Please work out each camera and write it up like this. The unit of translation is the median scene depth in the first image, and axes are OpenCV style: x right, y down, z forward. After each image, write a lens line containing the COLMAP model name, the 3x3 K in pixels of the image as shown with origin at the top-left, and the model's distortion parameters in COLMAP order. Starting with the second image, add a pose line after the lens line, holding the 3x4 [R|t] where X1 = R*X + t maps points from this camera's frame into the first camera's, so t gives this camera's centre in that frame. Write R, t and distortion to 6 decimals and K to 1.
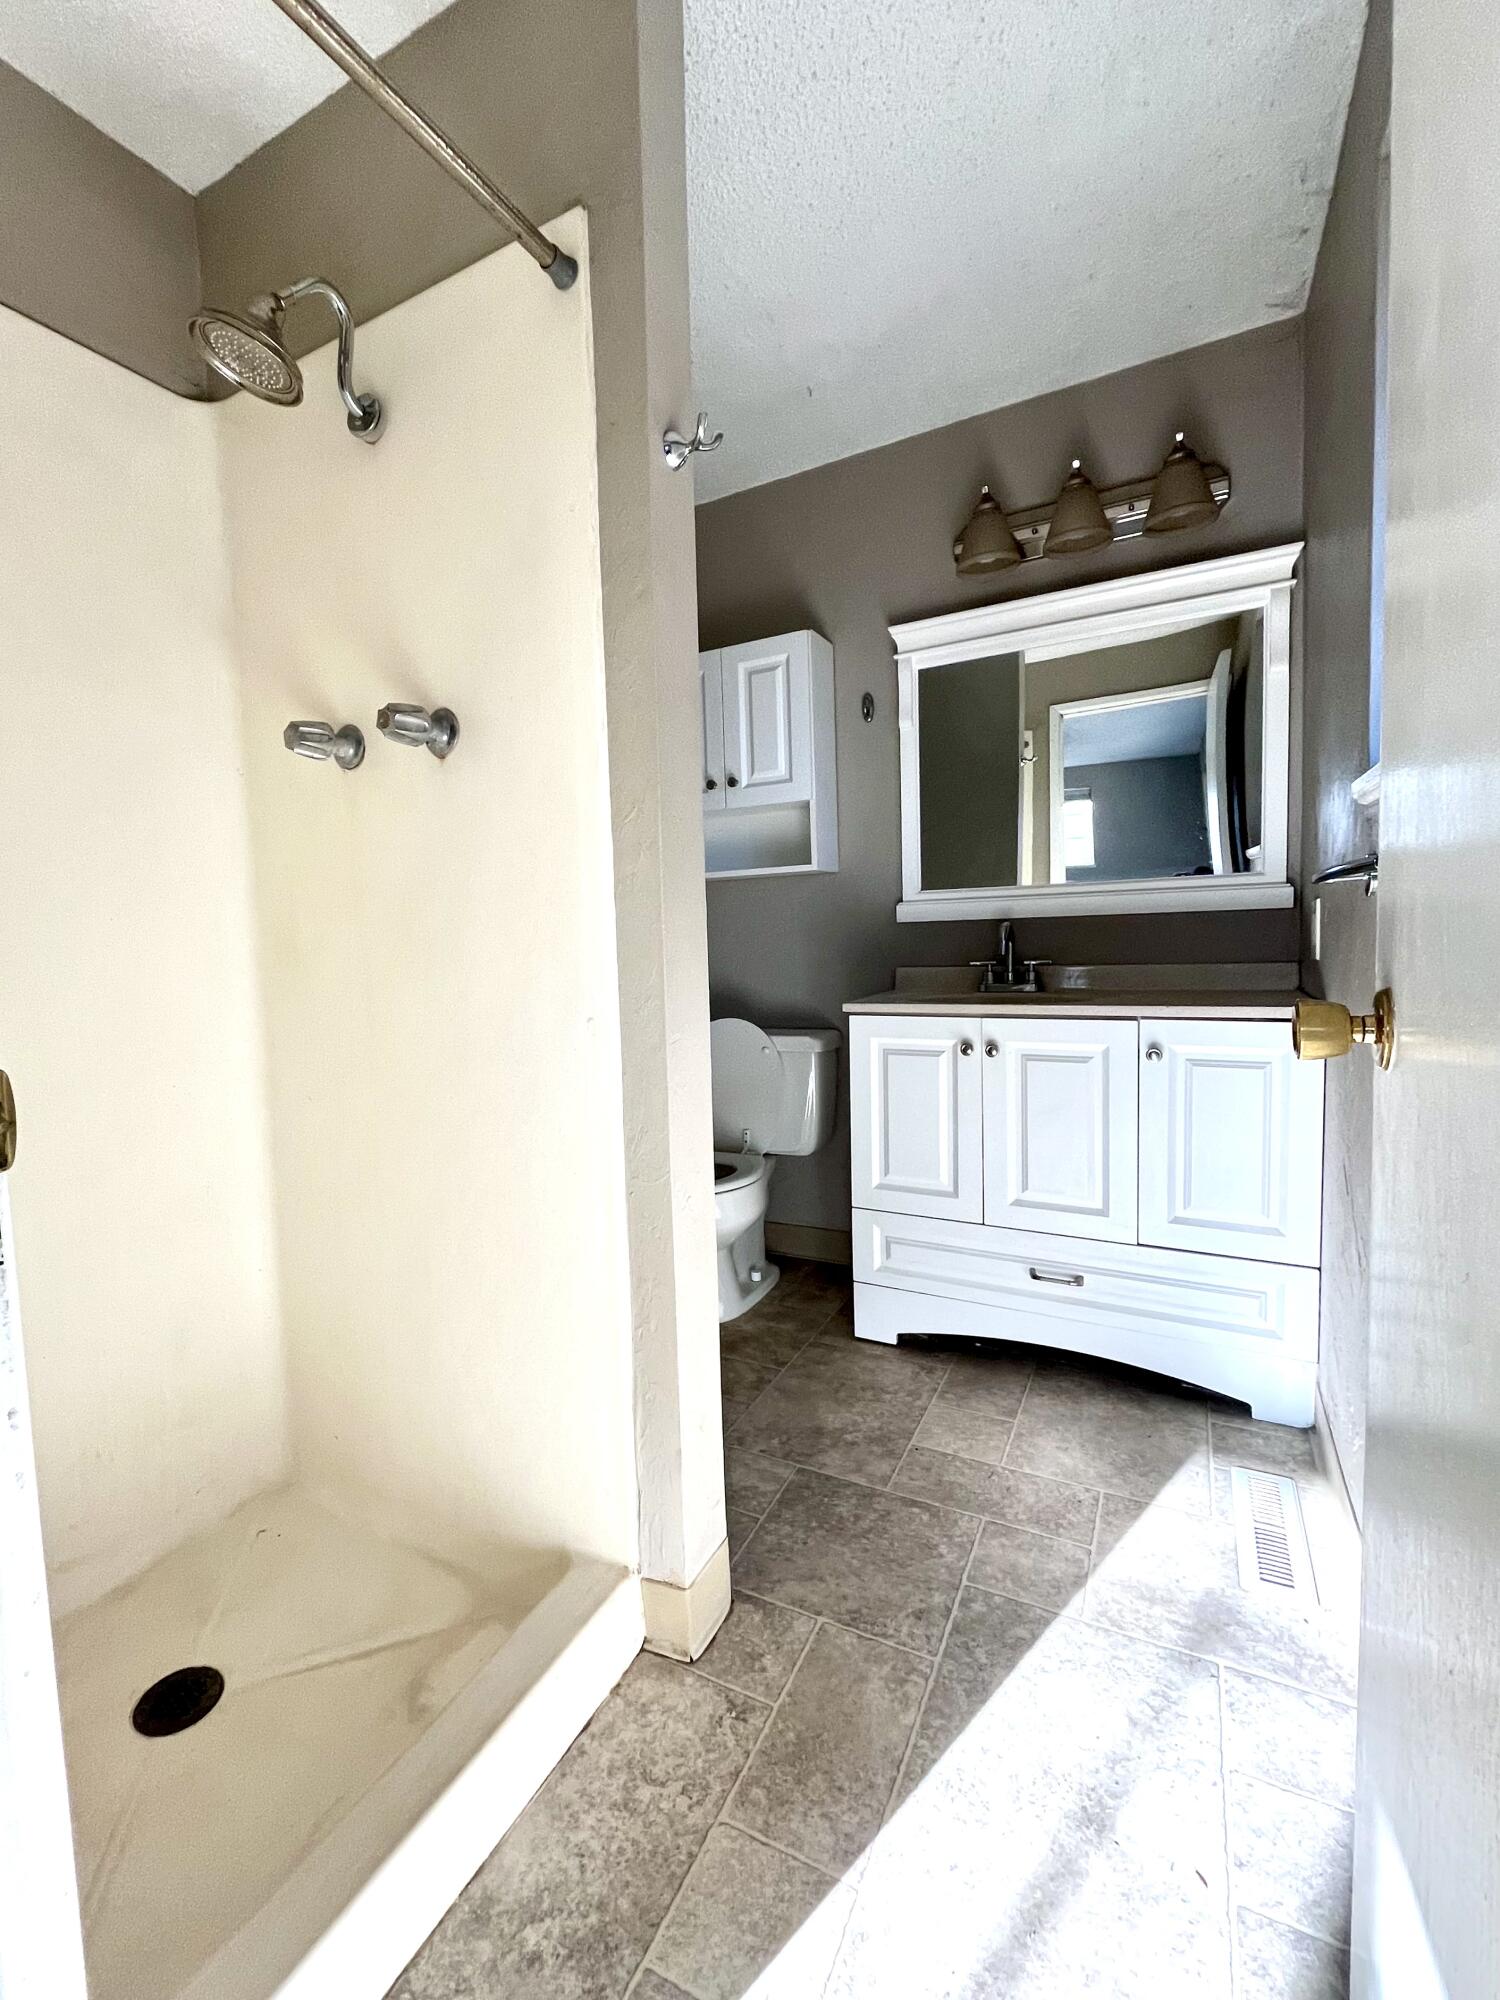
lens RADIAL K [[813.4, 0, 636.4], [0, 813.4, 1001.6], [0, 0, 1]] dist [0.000116, -0.000002]
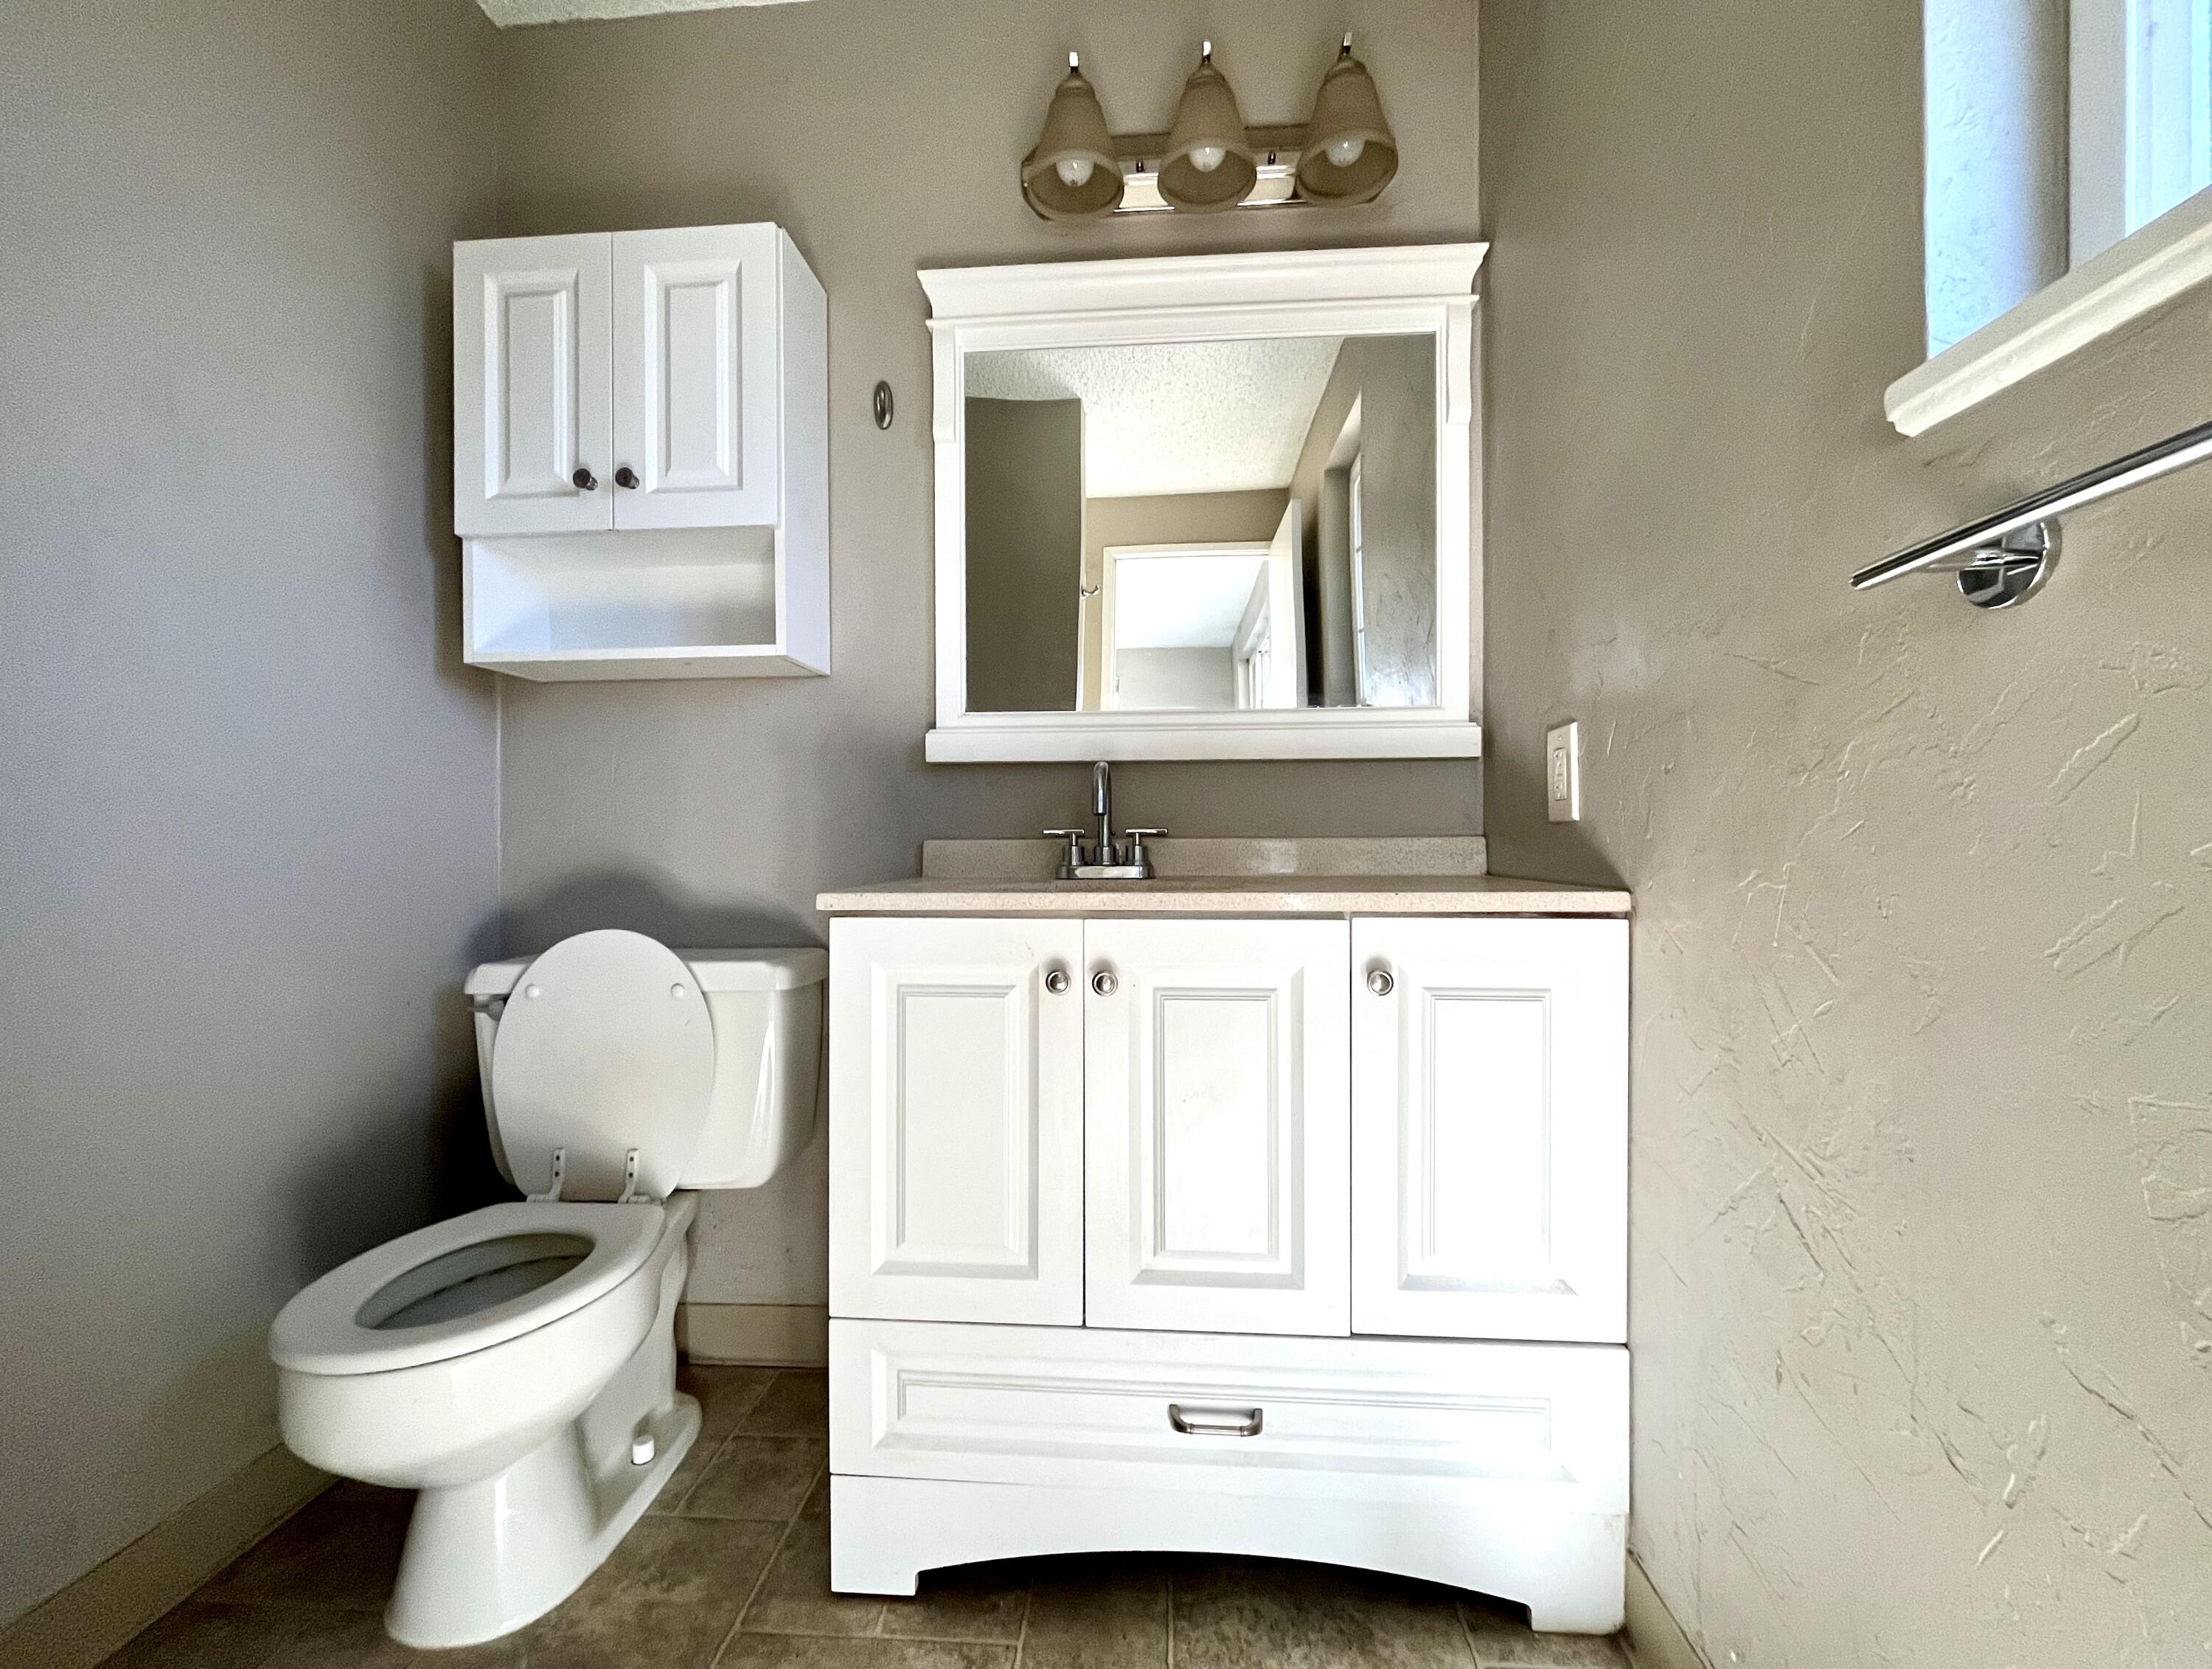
lens RADIAL K [[891.0, 0, 1100.3], [0, 891.0, 841.2], [0, 0, 1]] dist [-0.002576, 0.000290]
pose [[0.875984, 0.034204, 0.481126, 0.145346], [0.004315, 0.996887, -0.078728, 0.013863], [-0.482321, 0.071040, 0.873109, 0.451979]]
